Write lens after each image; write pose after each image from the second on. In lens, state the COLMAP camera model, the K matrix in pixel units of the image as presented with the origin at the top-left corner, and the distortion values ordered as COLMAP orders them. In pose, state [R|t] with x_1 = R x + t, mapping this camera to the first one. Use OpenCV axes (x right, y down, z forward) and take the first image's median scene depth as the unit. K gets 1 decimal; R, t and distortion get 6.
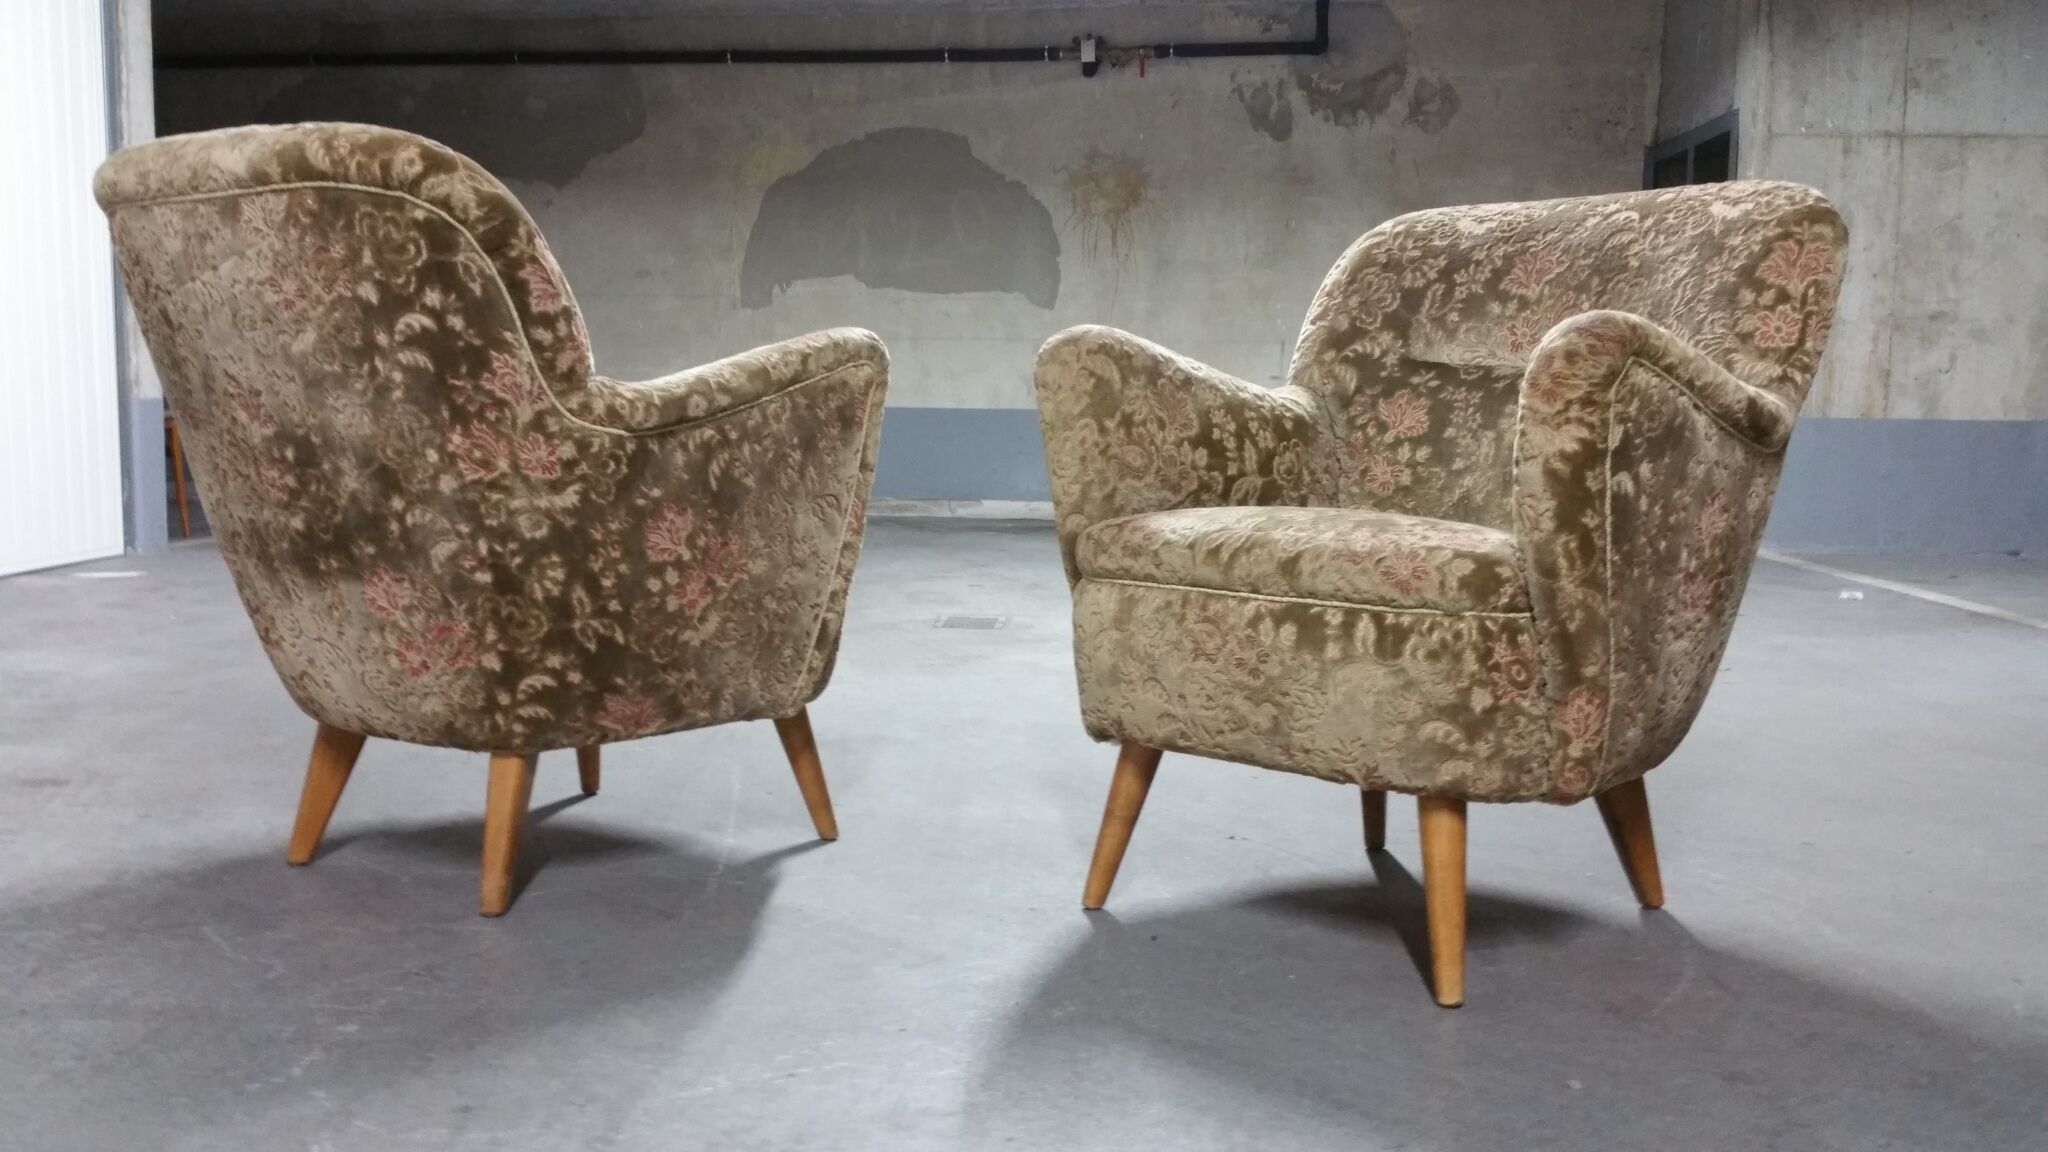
lens RADIAL K [[1836.4, 0, 1013.4], [0, 1836.4, 611.1], [0, 0, 1]] dist [0.154692, -0.318023]
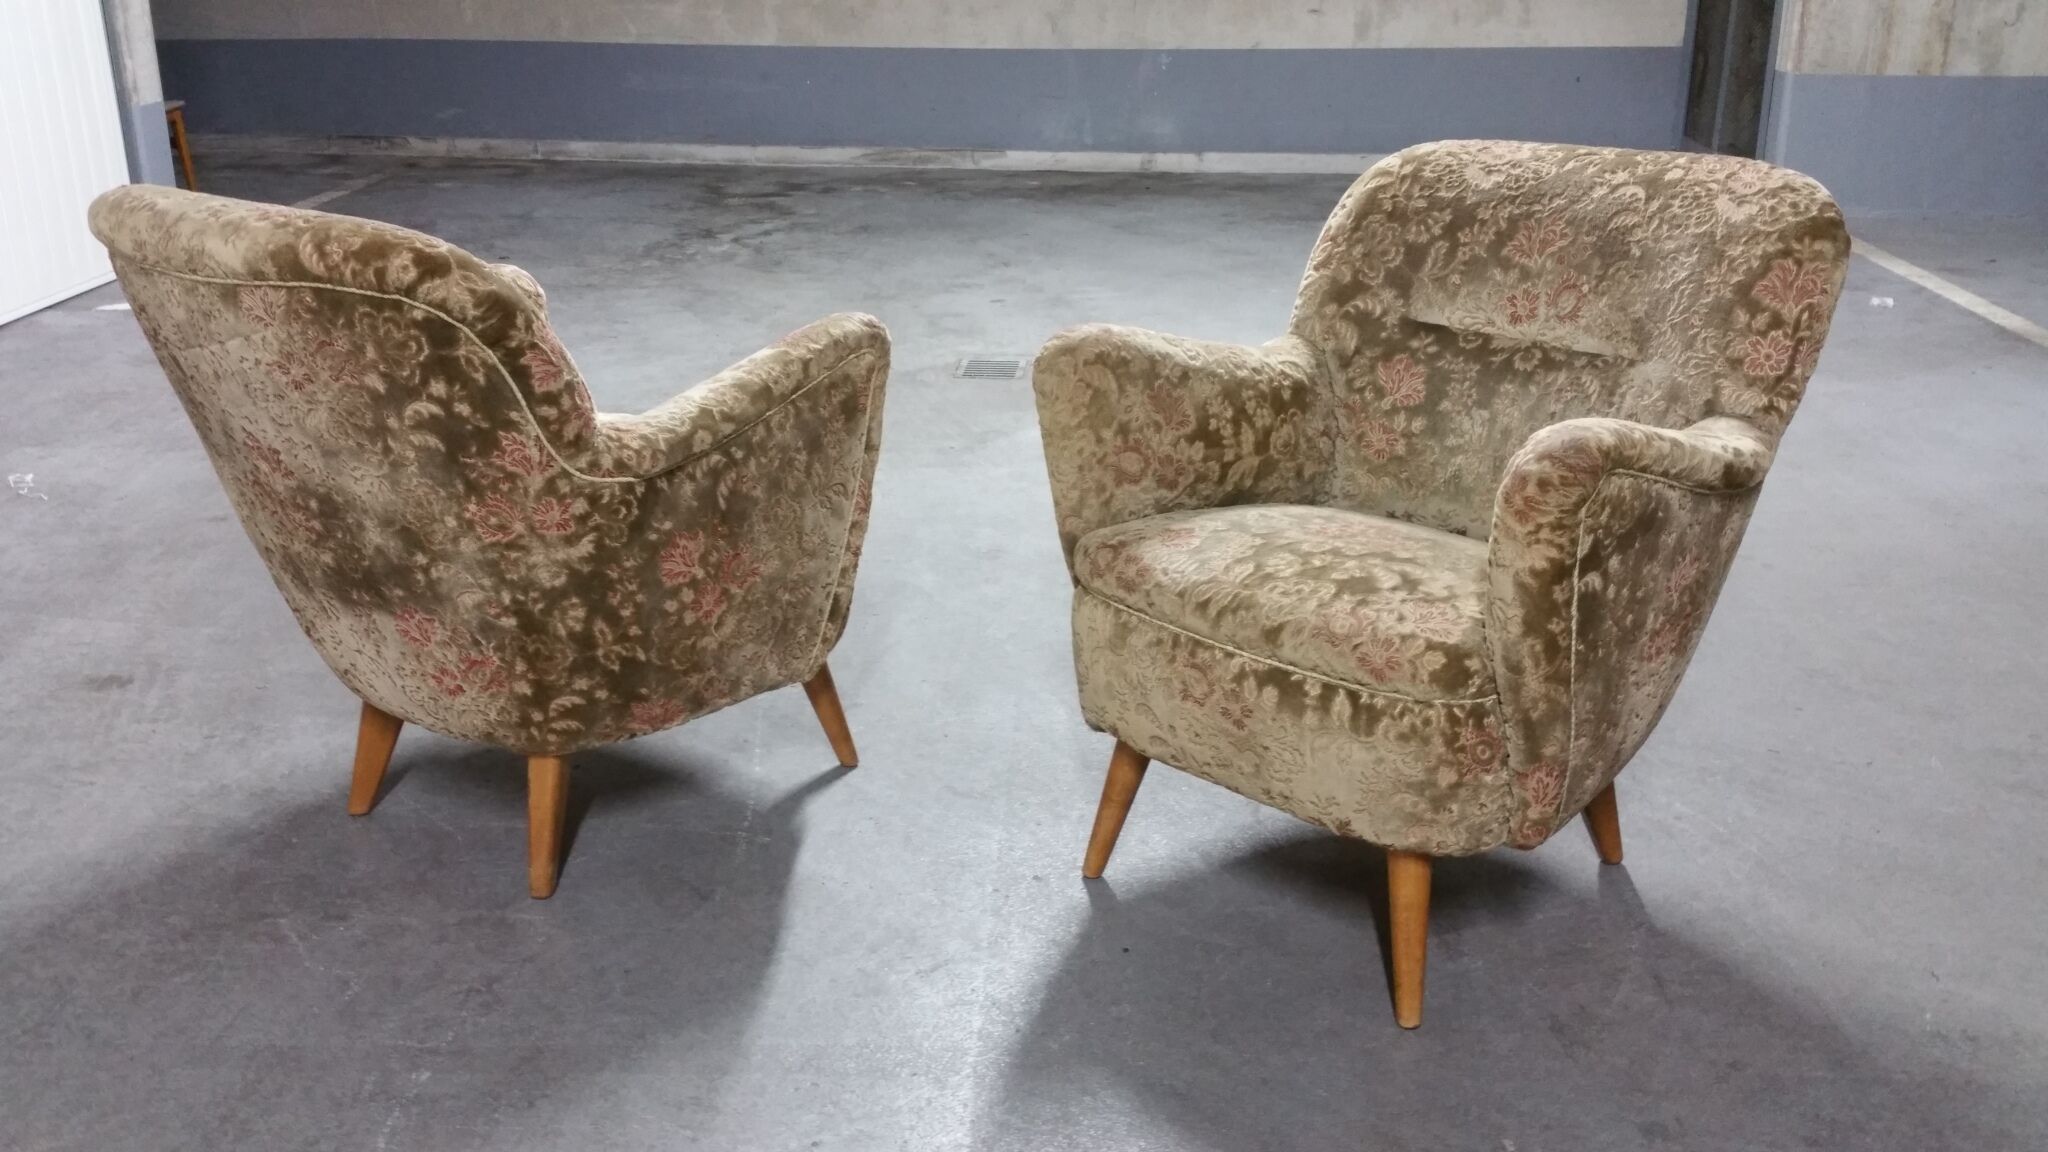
lens RADIAL K [[1843.6, 0, 1020.6], [0, 1843.6, 605.2], [0, 0, 1]] dist [0.158231, -0.344177]
pose [[0.999771, -0.010968, -0.018359, 0.023399], [0.015090, 0.970110, 0.242195, -0.268427], [0.015154, -0.242417, 0.970054, -0.017890]]
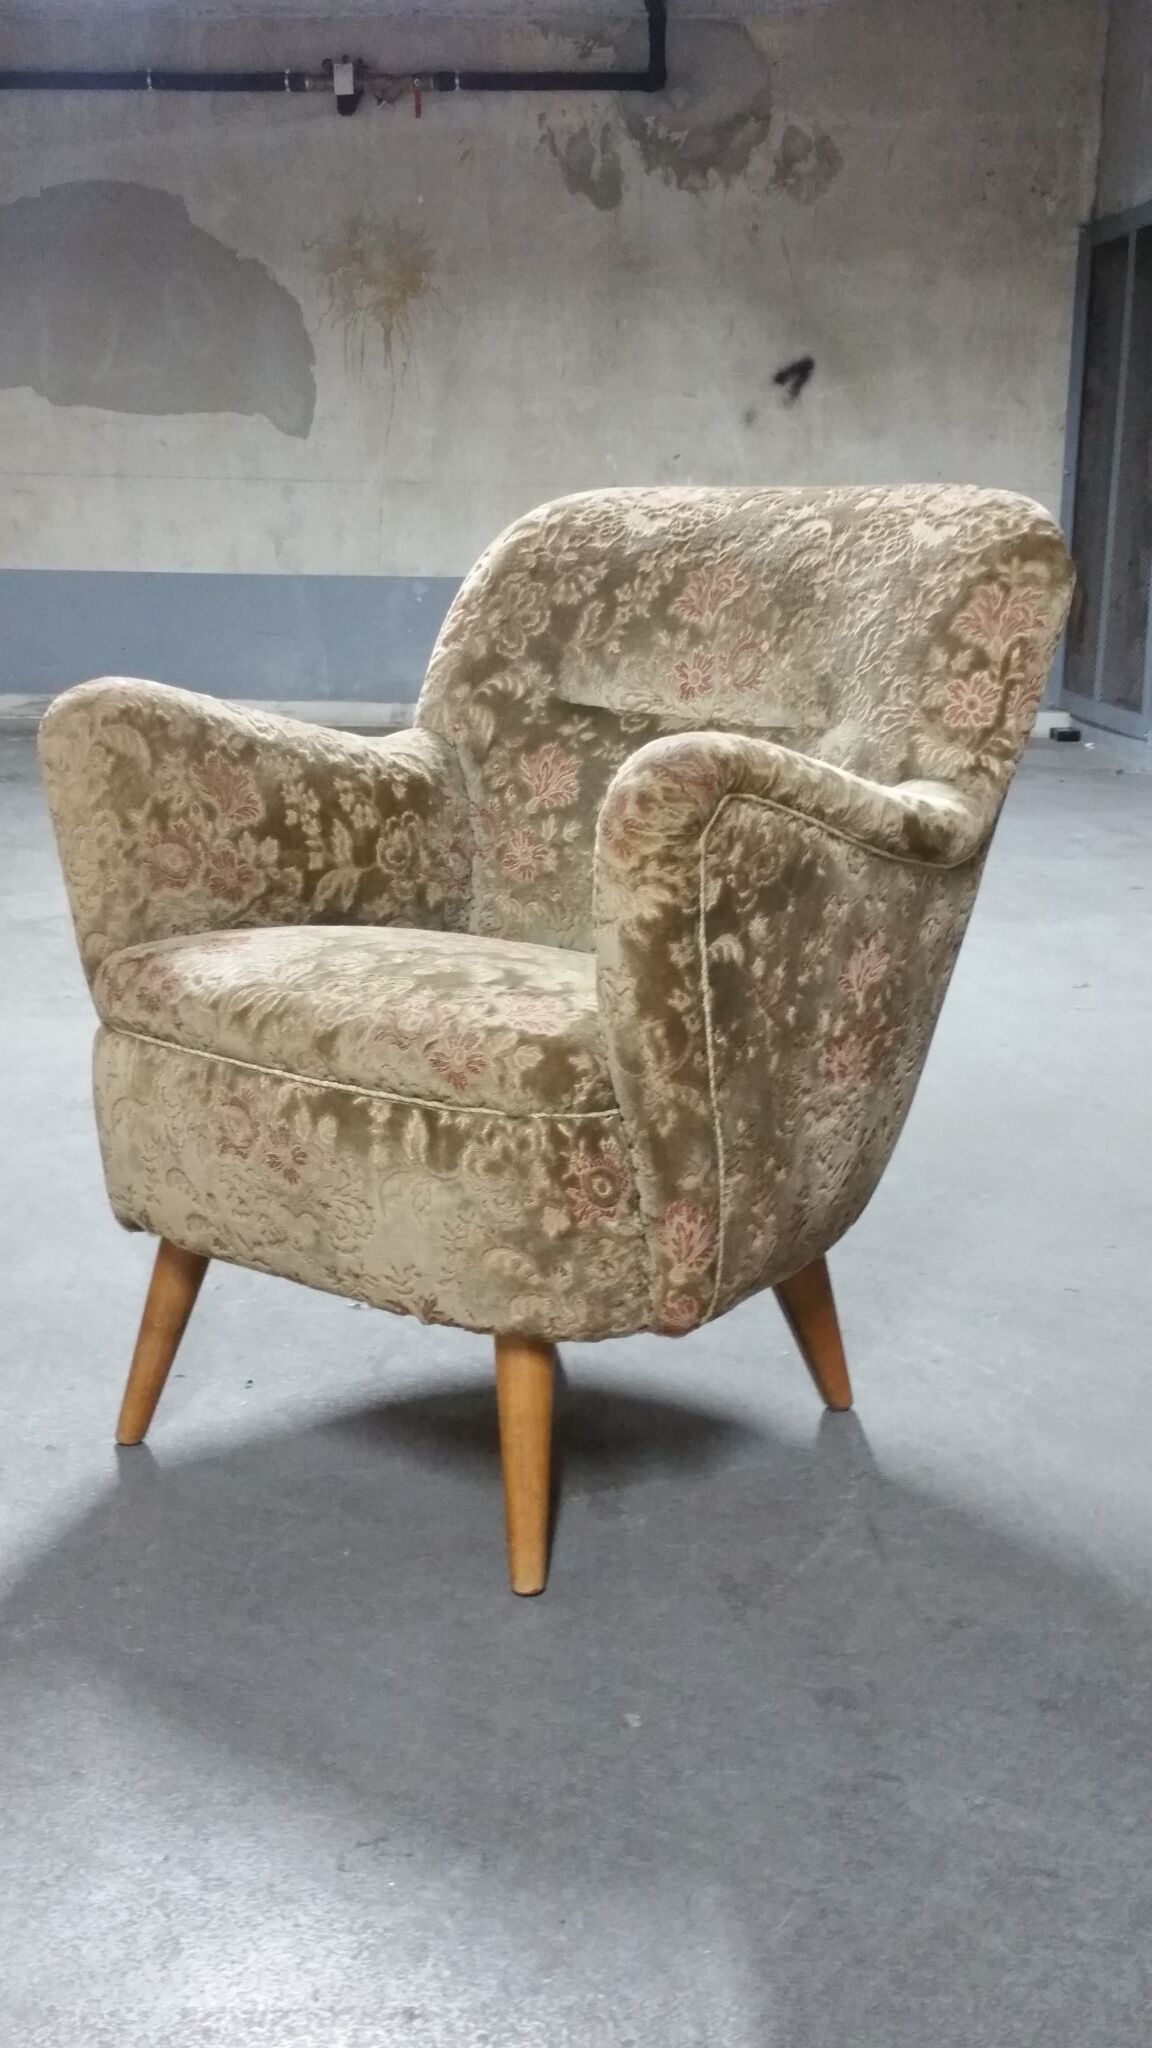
lens RADIAL K [[2431.3, 0, 551.1], [0, 2431.3, 1004.9], [0, 0, 1]] dist [0.104476, -0.040997]
pose [[0.996527, -0.018514, 0.081189, 0.144929], [0.010710, 0.995370, 0.095518, -0.123319], [-0.082582, -0.094317, 0.992111, -0.016853]]
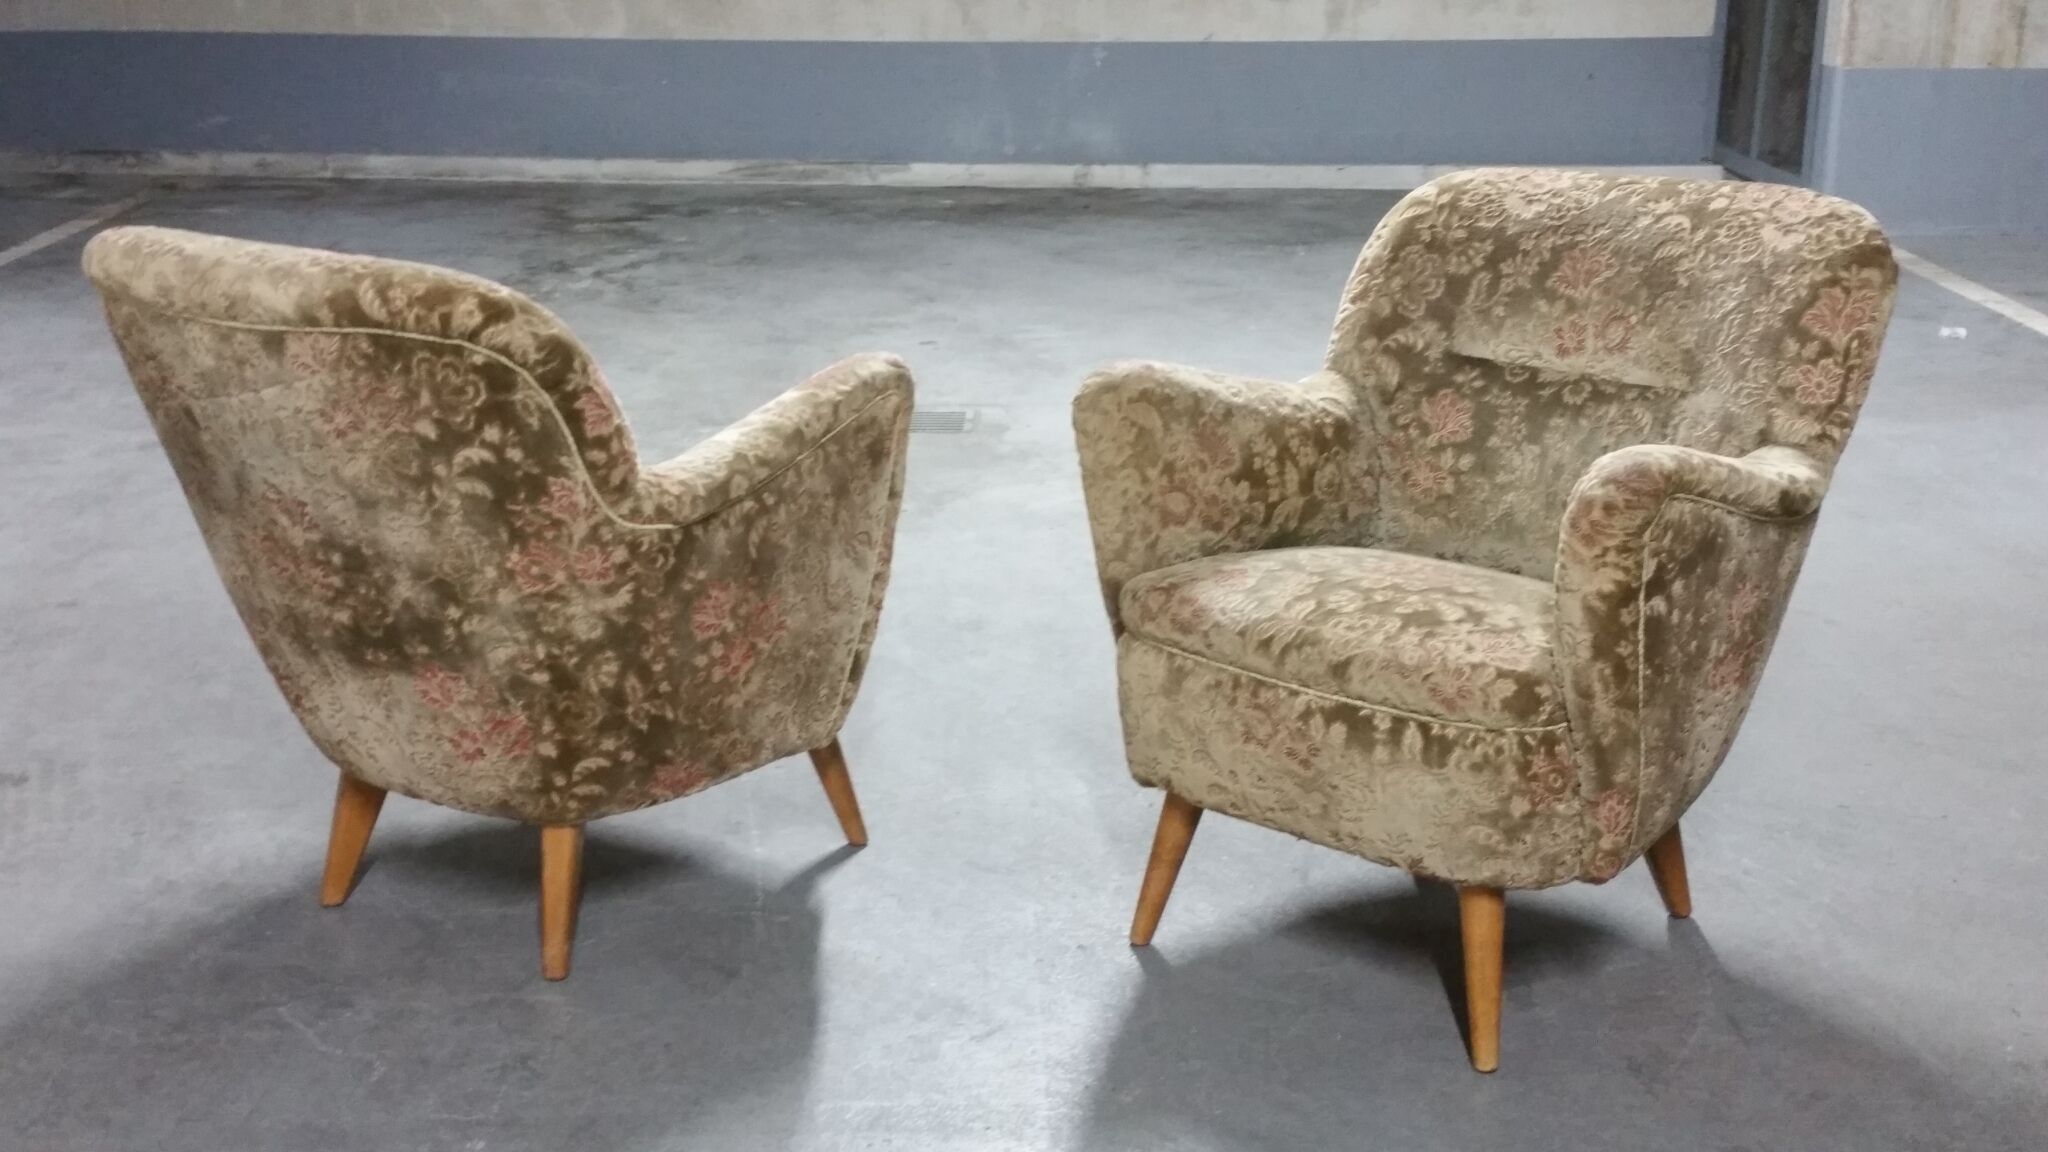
lens RADIAL K [[2431.3, 0, 1019.6], [0, 2431.3, 613.6], [0, 0, 1]] dist [0.104476, -0.040997]
pose [[0.998719, -0.030404, 0.040444, -0.075651], [0.022122, 0.981264, 0.191395, -0.289026], [-0.045506, -0.190255, 0.980679, -0.294160]]
